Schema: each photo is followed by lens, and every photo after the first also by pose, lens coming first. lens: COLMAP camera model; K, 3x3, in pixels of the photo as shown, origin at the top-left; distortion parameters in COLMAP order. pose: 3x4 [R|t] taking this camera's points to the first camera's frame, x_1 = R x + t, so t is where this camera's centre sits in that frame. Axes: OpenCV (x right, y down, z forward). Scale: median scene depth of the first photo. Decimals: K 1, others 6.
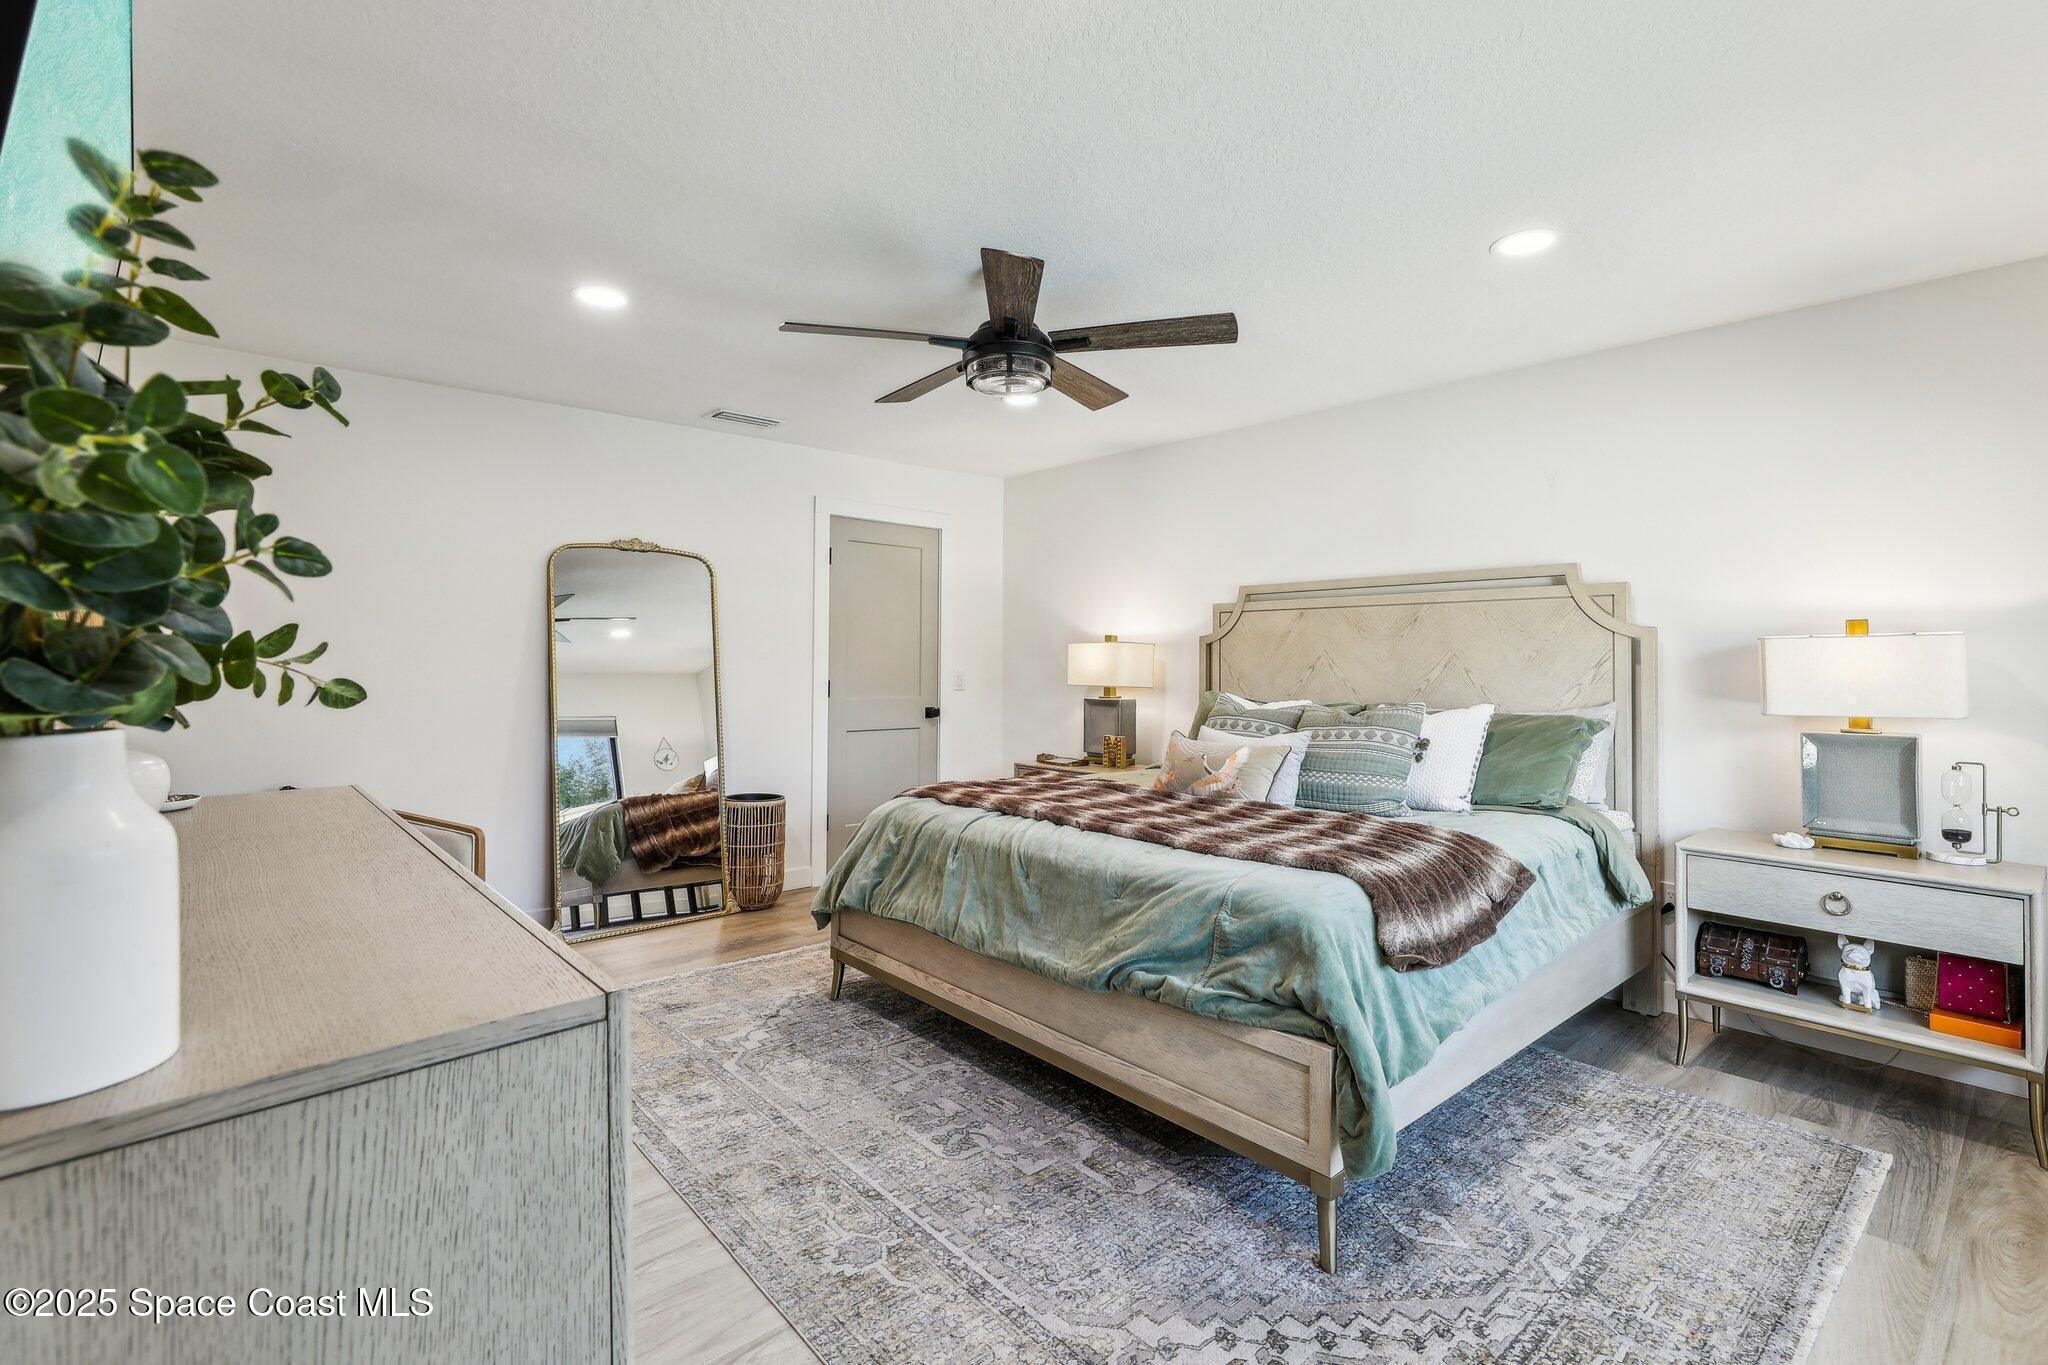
lens RADIAL K [[936.9, 0, 1034.3], [0, 936.9, 674.0], [0, 0, 1]] dist [0.003497, -0.000065]
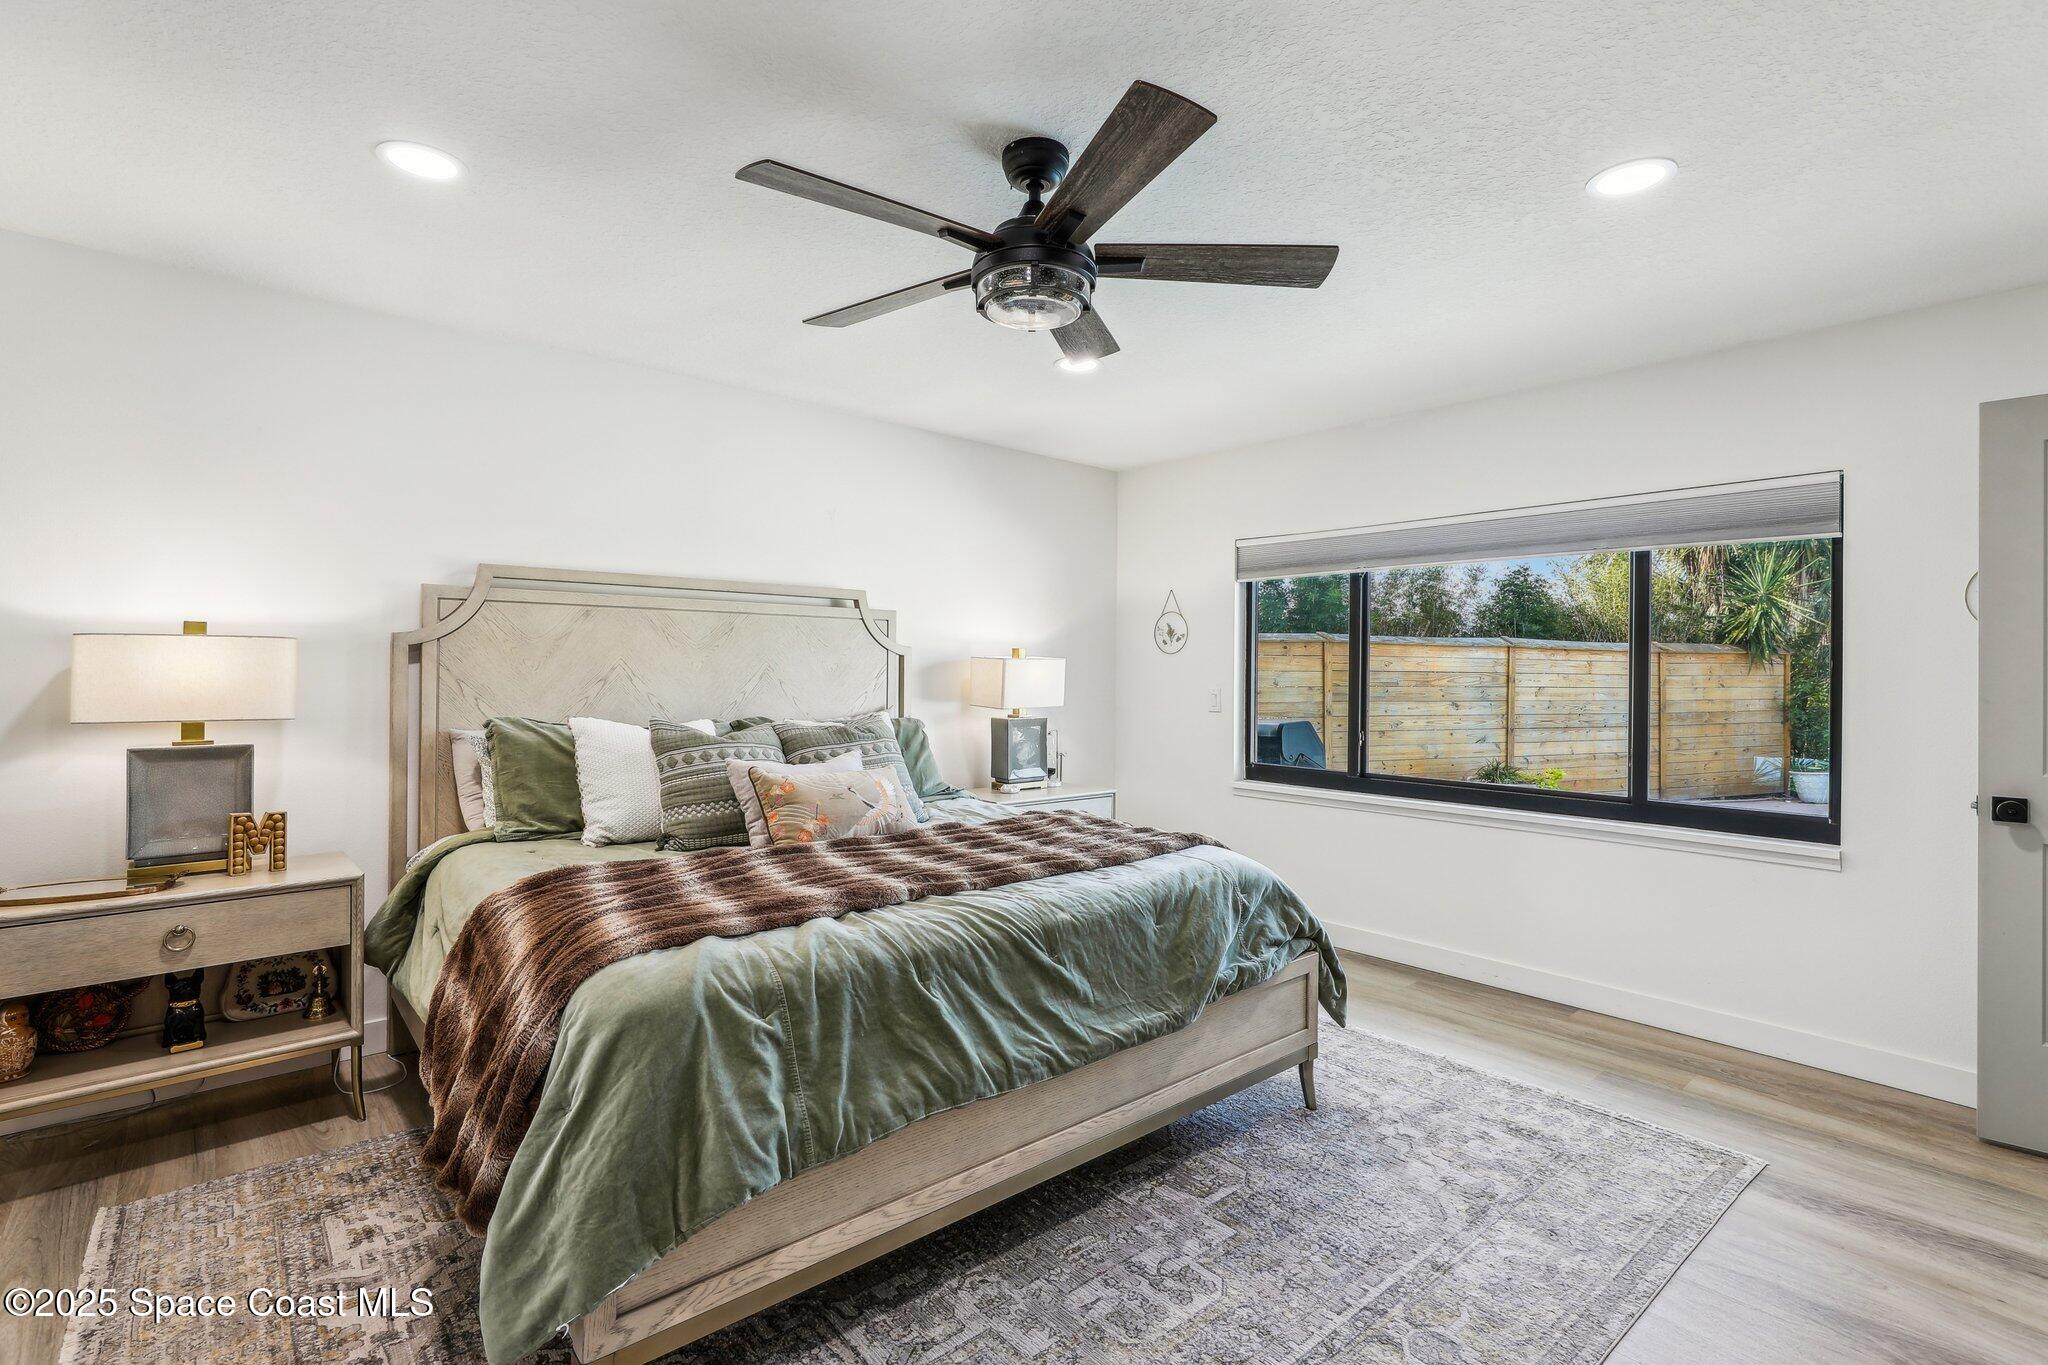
lens RADIAL K [[936.9, 0, 1027.6], [0, 936.9, 681.1], [0, 0, 1]] dist [0.003497, -0.000065]
pose [[0.018802, -0.010707, 0.999766, -0.536028], [0.006742, 0.999921, 0.010582, -0.013730], [-0.999800, 0.006541, 0.018873, 0.680304]]
